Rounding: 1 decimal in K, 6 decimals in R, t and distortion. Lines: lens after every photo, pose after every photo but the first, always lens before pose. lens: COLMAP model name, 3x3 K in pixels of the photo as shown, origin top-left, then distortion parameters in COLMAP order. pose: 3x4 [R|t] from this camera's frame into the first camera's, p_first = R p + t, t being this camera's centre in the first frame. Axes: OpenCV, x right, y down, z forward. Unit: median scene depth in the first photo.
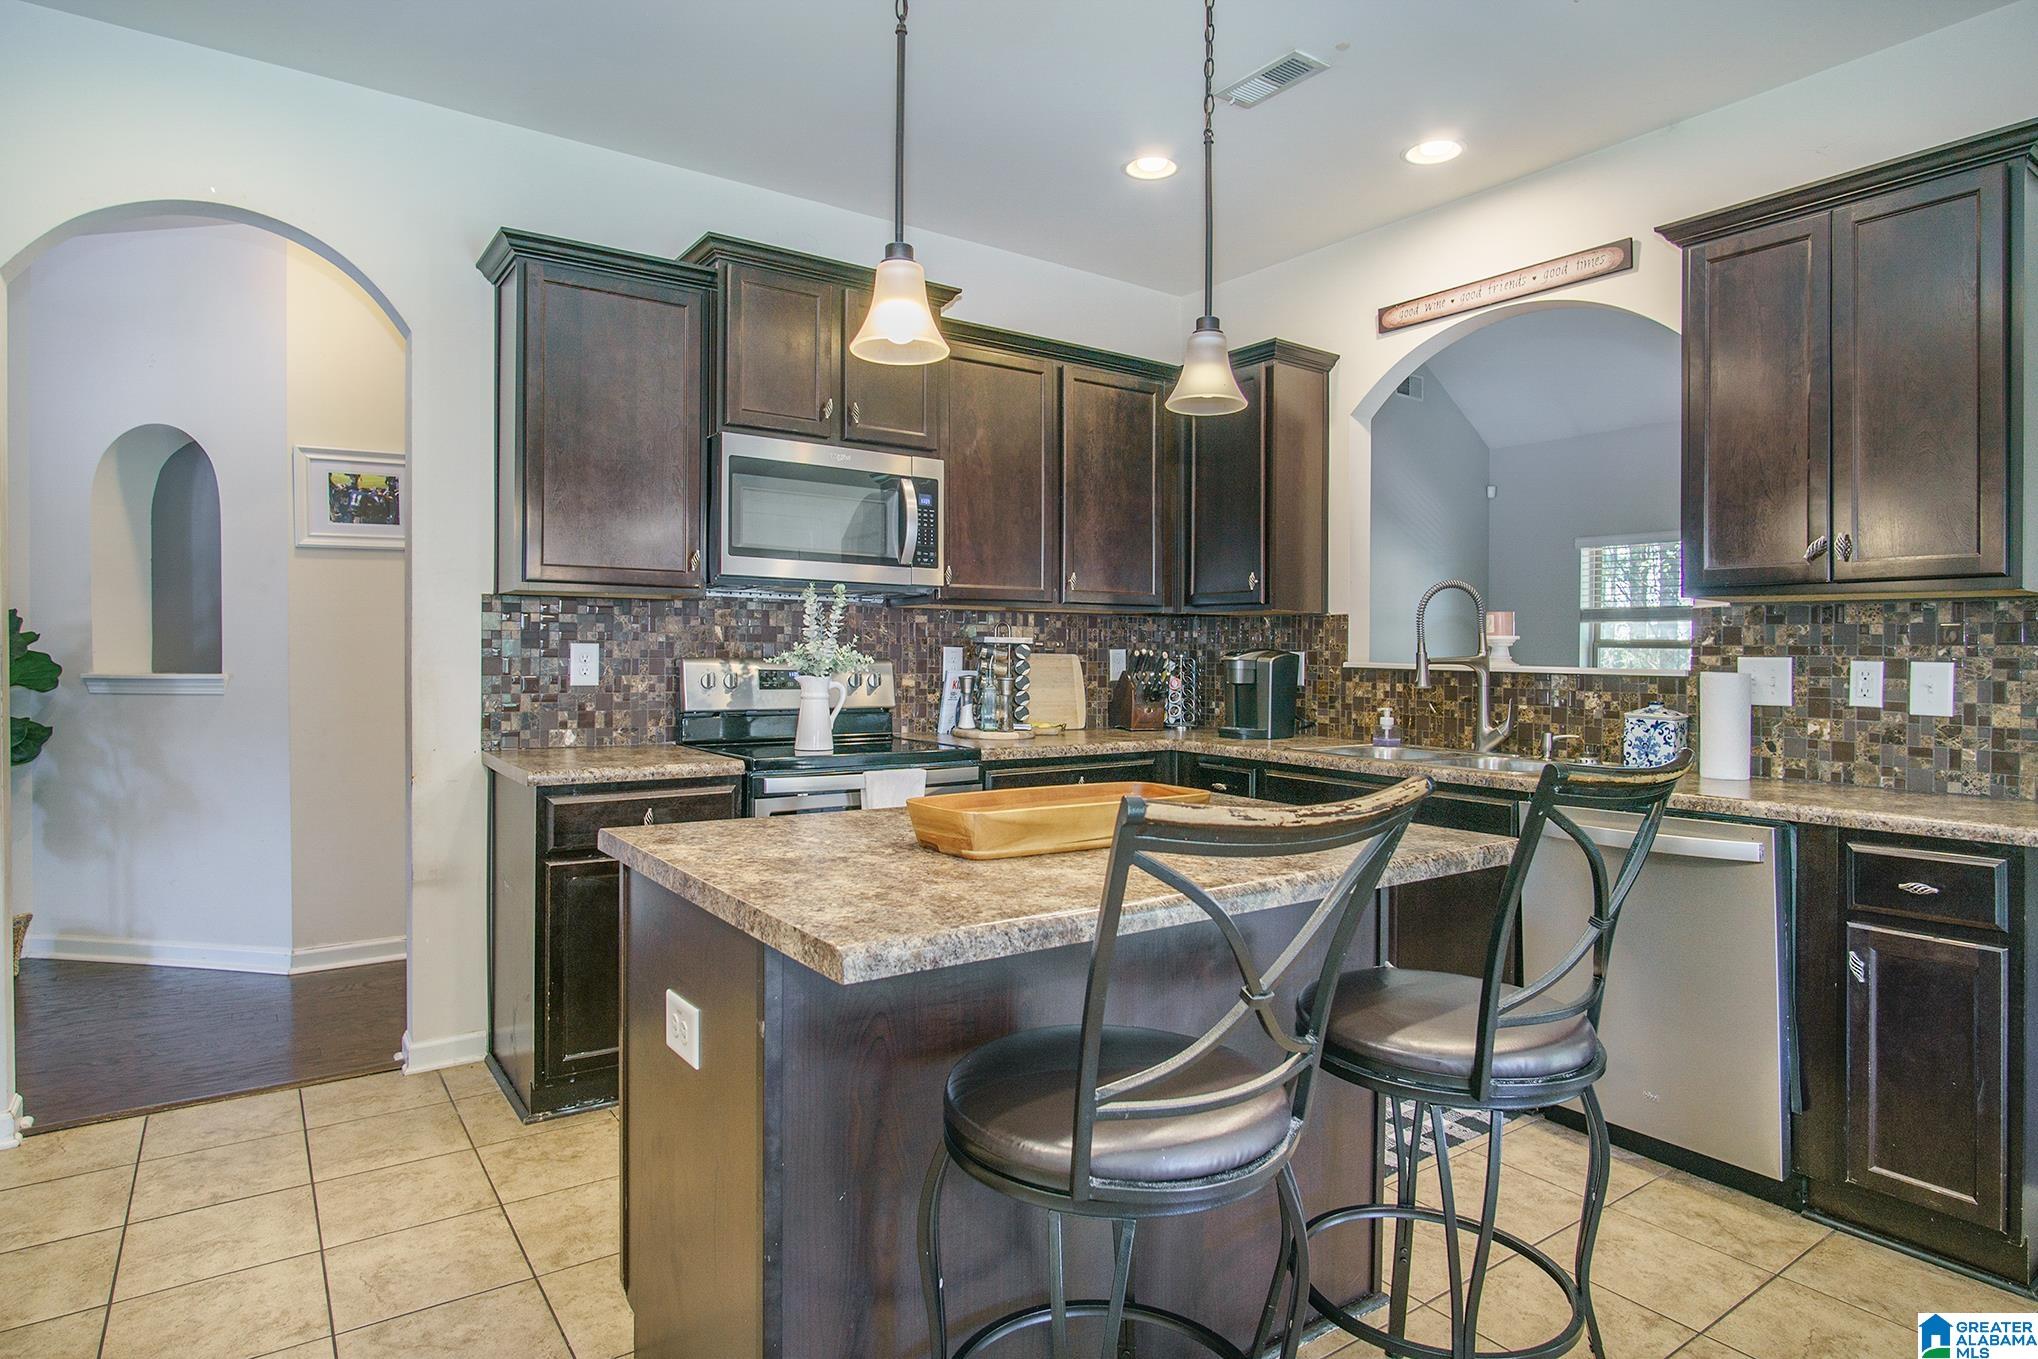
lens RADIAL K [[1126.4, 0, 983.2], [0, 1126.4, 653.1], [0, 0, 1]] dist [-0.052538, 0.010279]
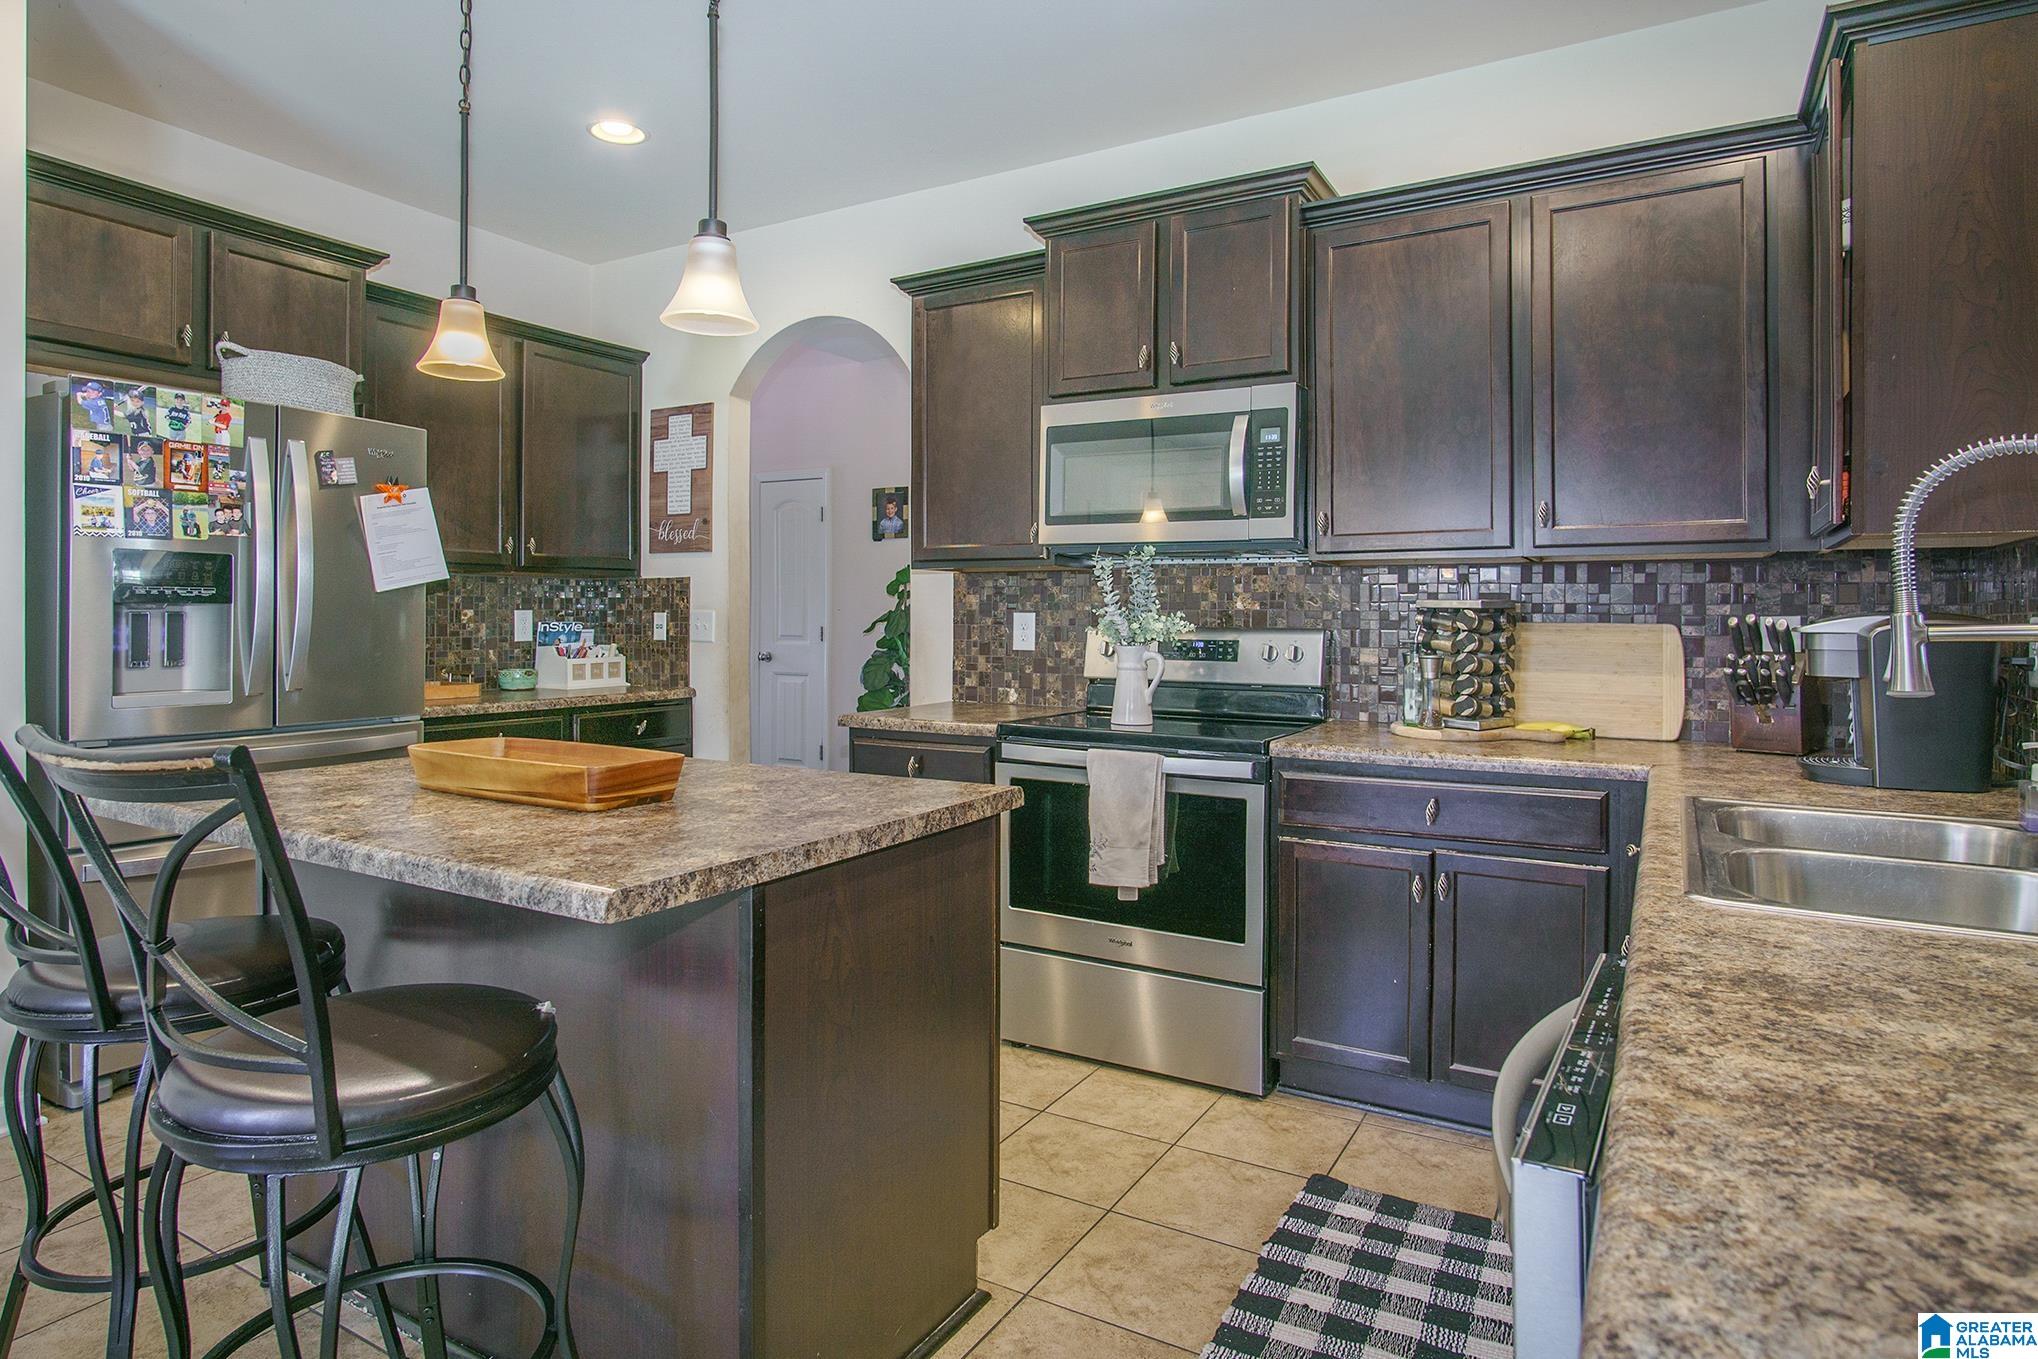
lens RADIAL K [[1130.5, 0, 1008.5], [0, 1130.5, 627.9], [0, 0, 1]] dist [-0.002148, -0.000518]
pose [[0.427258, 0.004200, -0.904120, 0.645202], [-0.003064, 0.999990, 0.003197, 0.003080], [0.904125, 0.001404, 0.427266, 0.497559]]
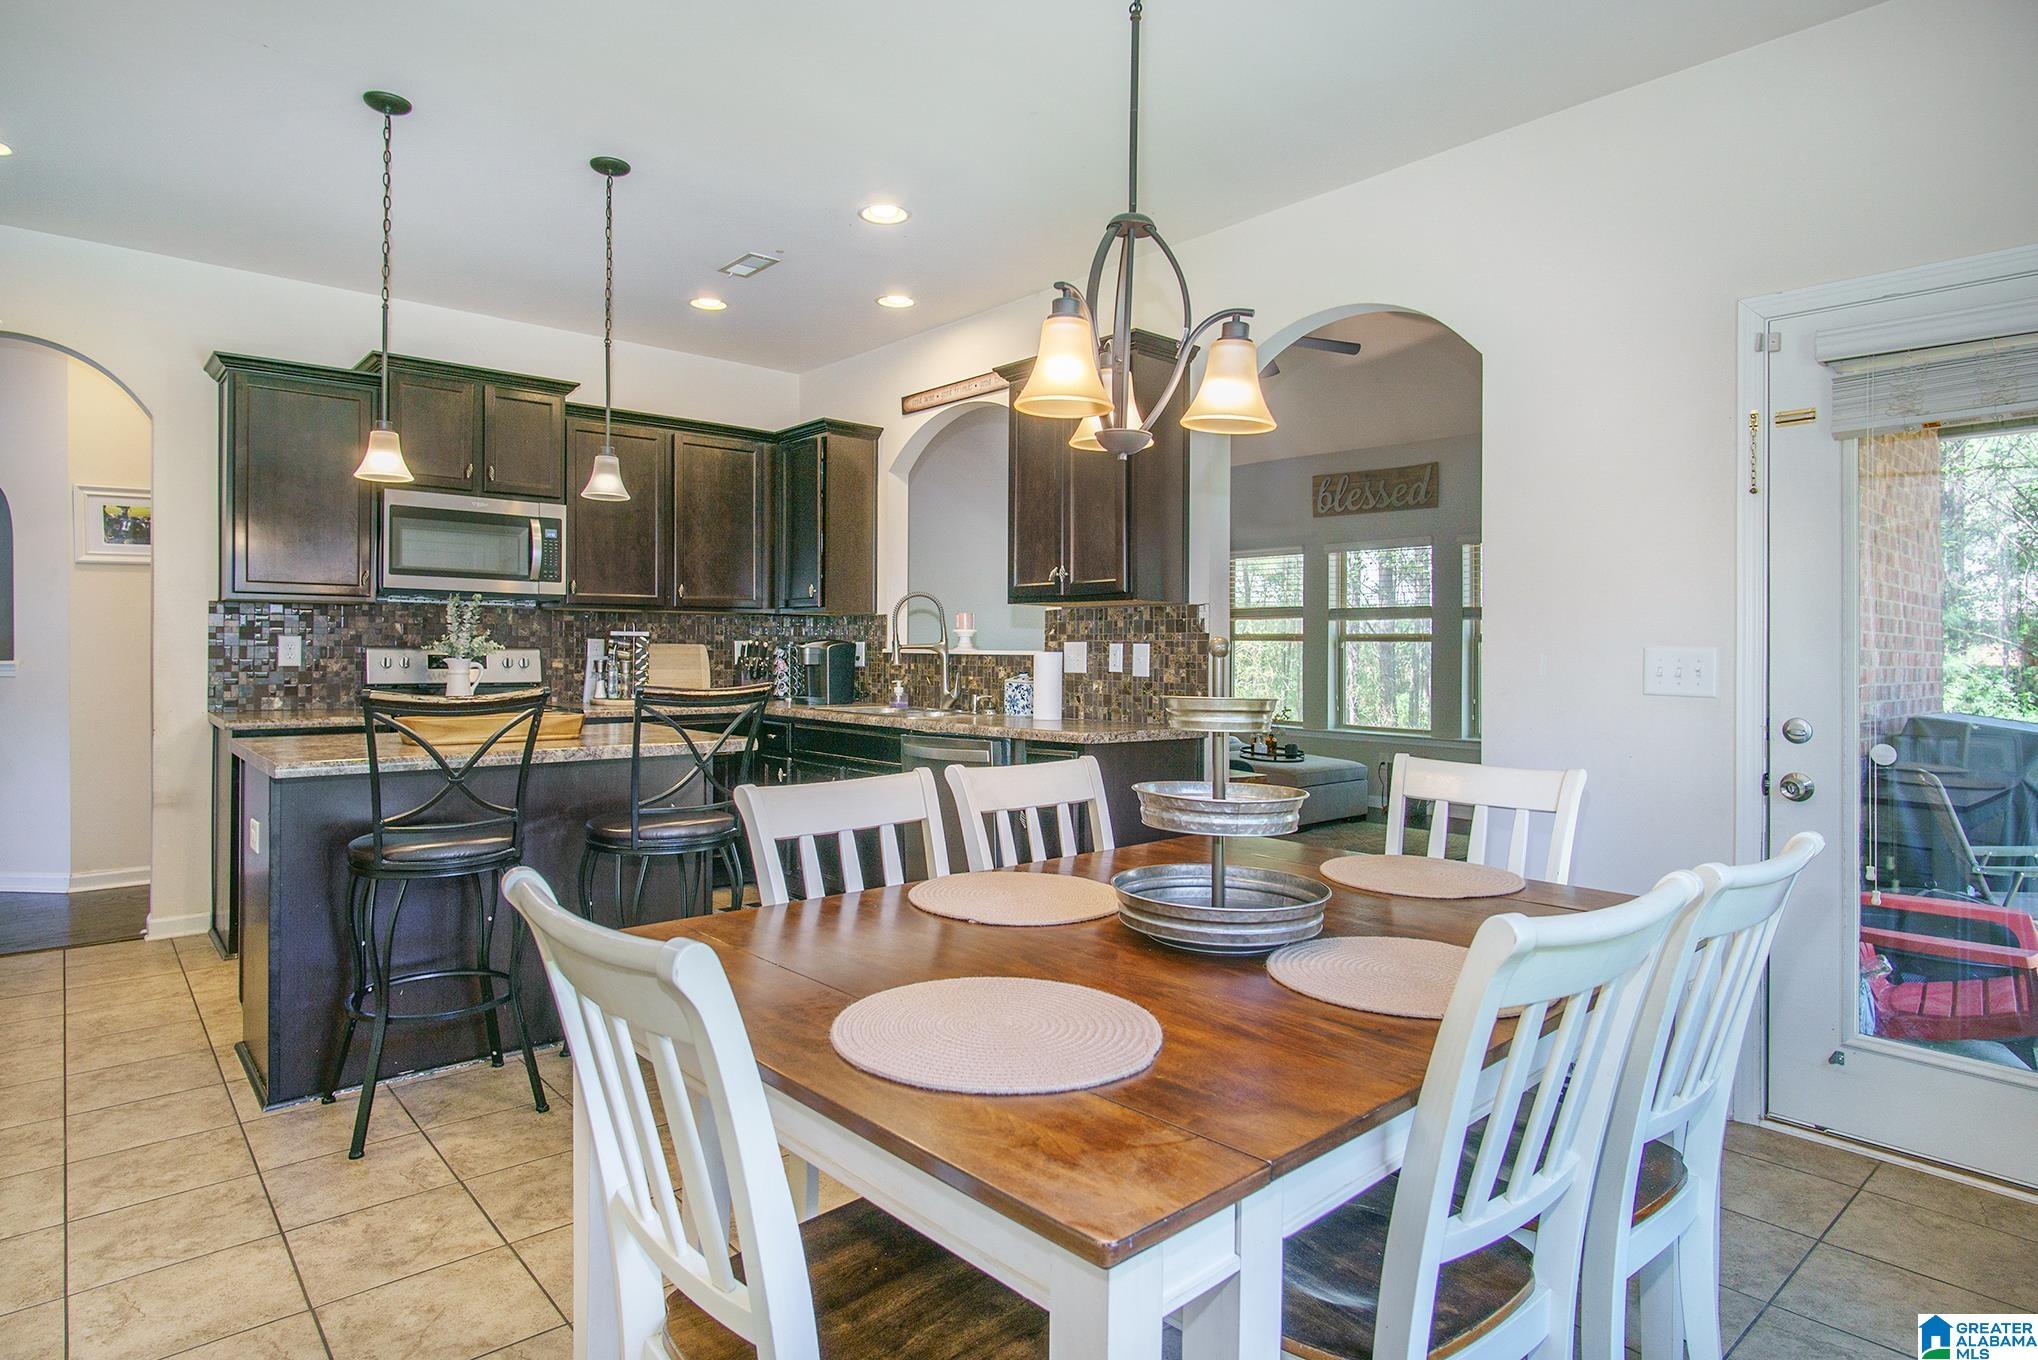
lens RADIAL K [[1113.2, 0, 1042.8], [0, 1113.2, 638.7], [0, 0, 1]] dist [-0.076715, 0.016812]
pose [[0.987339, -0.003147, 0.158591, 0.351697], [0.005000, 0.999924, -0.011284, 0.014297], [-0.158543, 0.011934, 0.987280, -0.464326]]
